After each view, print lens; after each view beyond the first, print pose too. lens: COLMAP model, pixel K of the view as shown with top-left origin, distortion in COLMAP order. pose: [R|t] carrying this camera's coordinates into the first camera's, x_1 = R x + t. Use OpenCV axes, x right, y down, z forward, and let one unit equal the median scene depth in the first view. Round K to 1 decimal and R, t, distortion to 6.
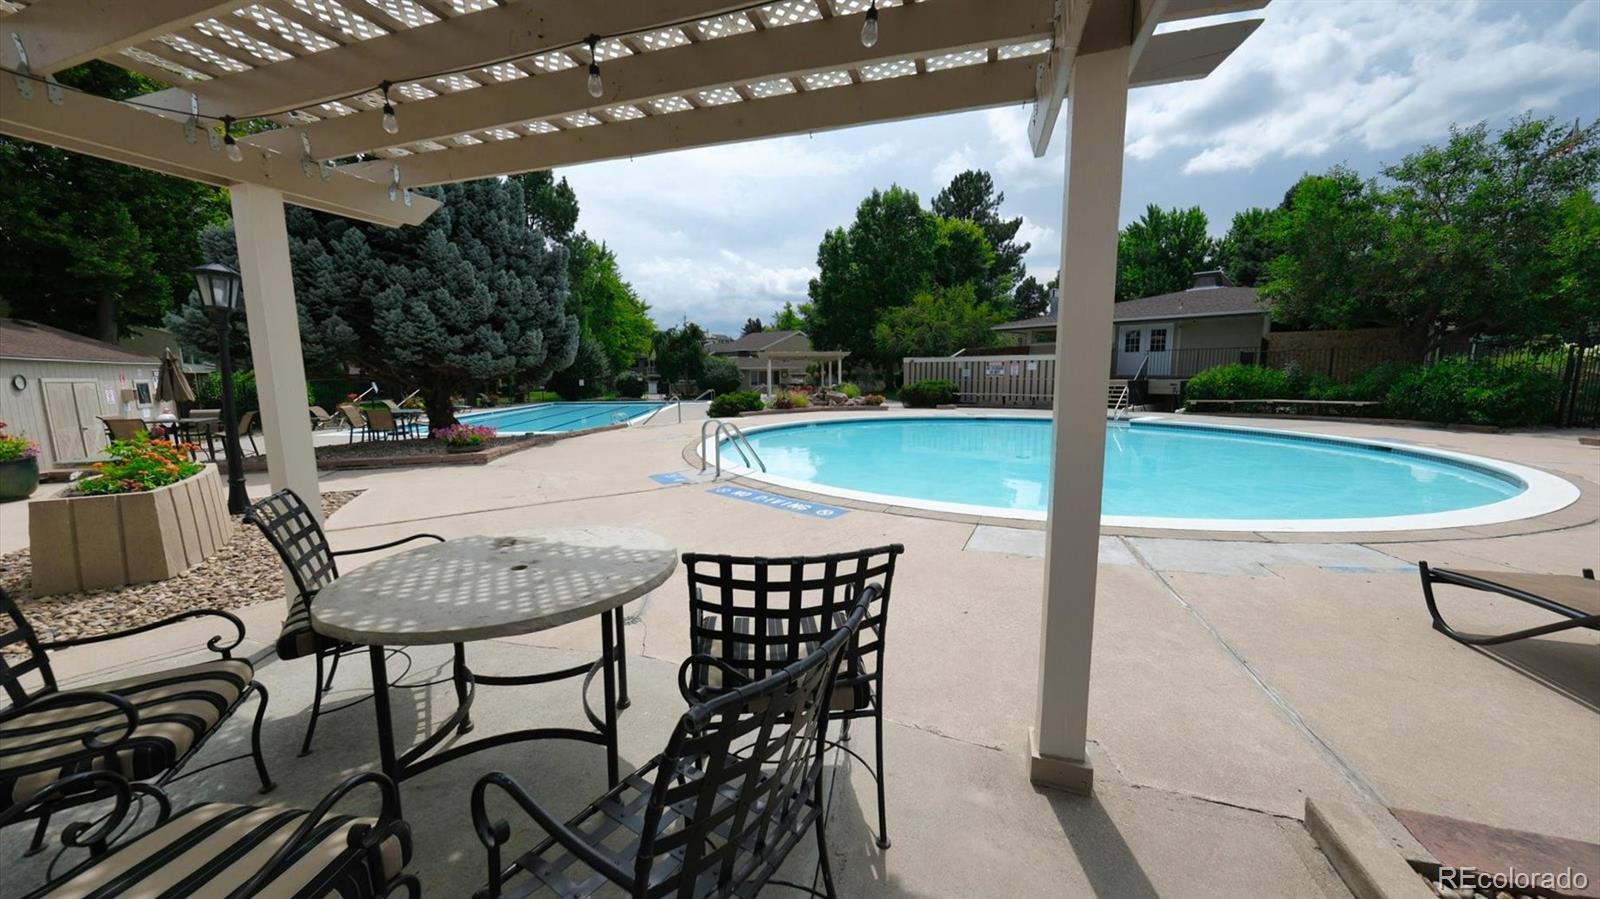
lens RADIAL K [[544.2, 0, 804.0], [0, 544.2, 456.8], [0, 0, 1]] dist [0.001184, 0.000326]
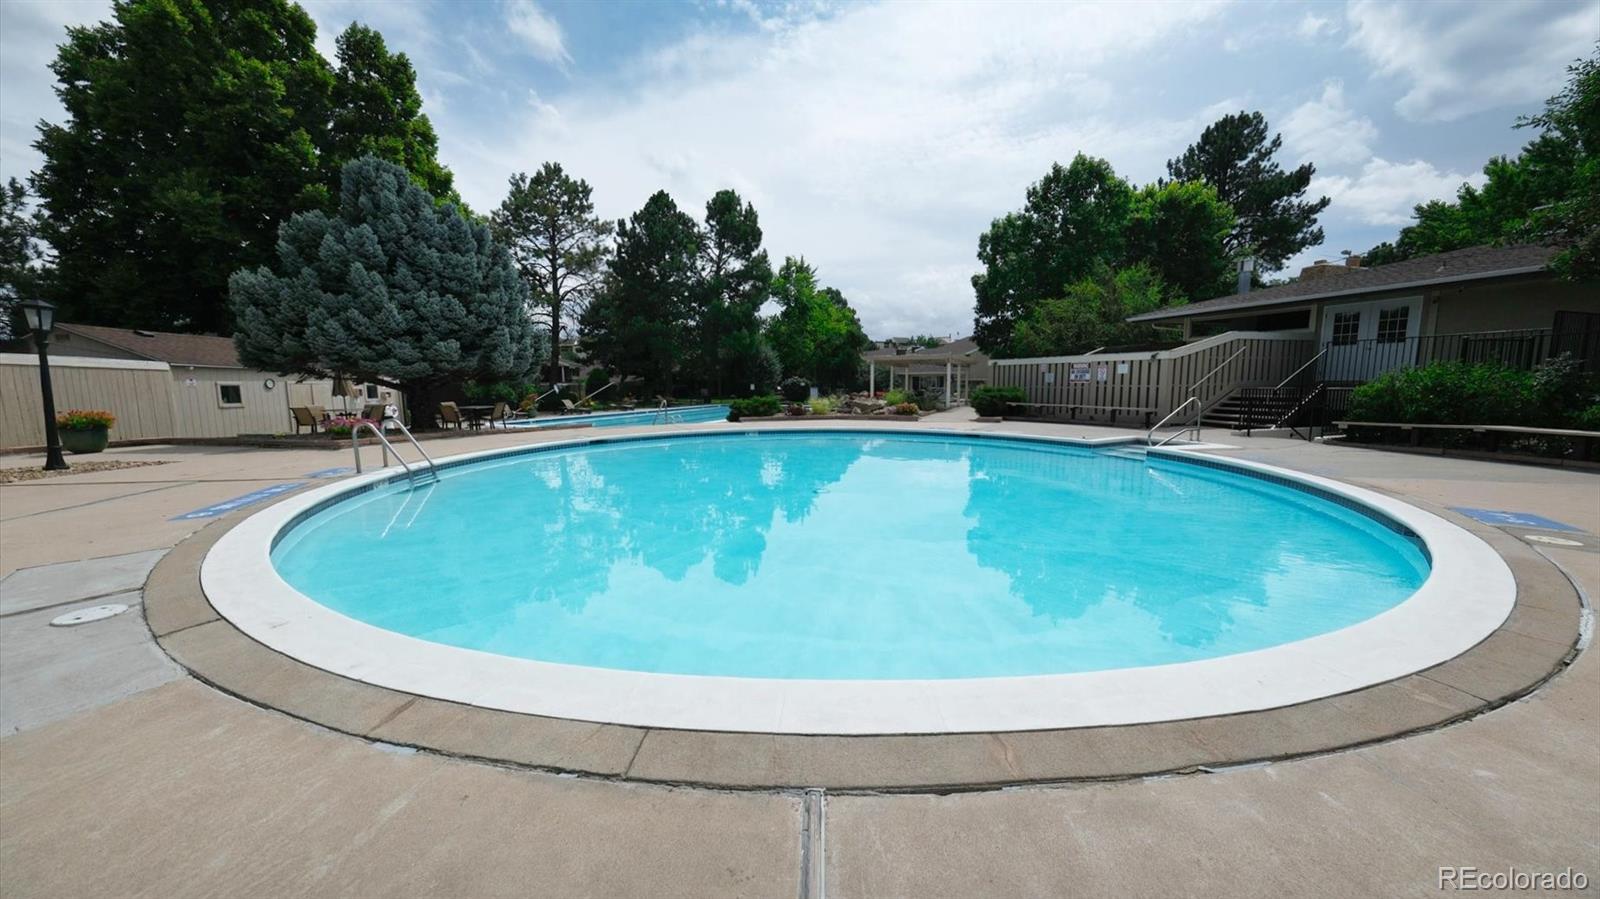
lens RADIAL K [[544.2, 0, 800.5], [0, 544.2, 448.4], [0, 0, 1]] dist [0.001184, 0.000326]
pose [[0.889251, 0.058815, -0.453622, 0.341537], [-0.070524, 0.997470, -0.008923, -0.021059], [0.451950, 0.039926, 0.891150, 0.150047]]
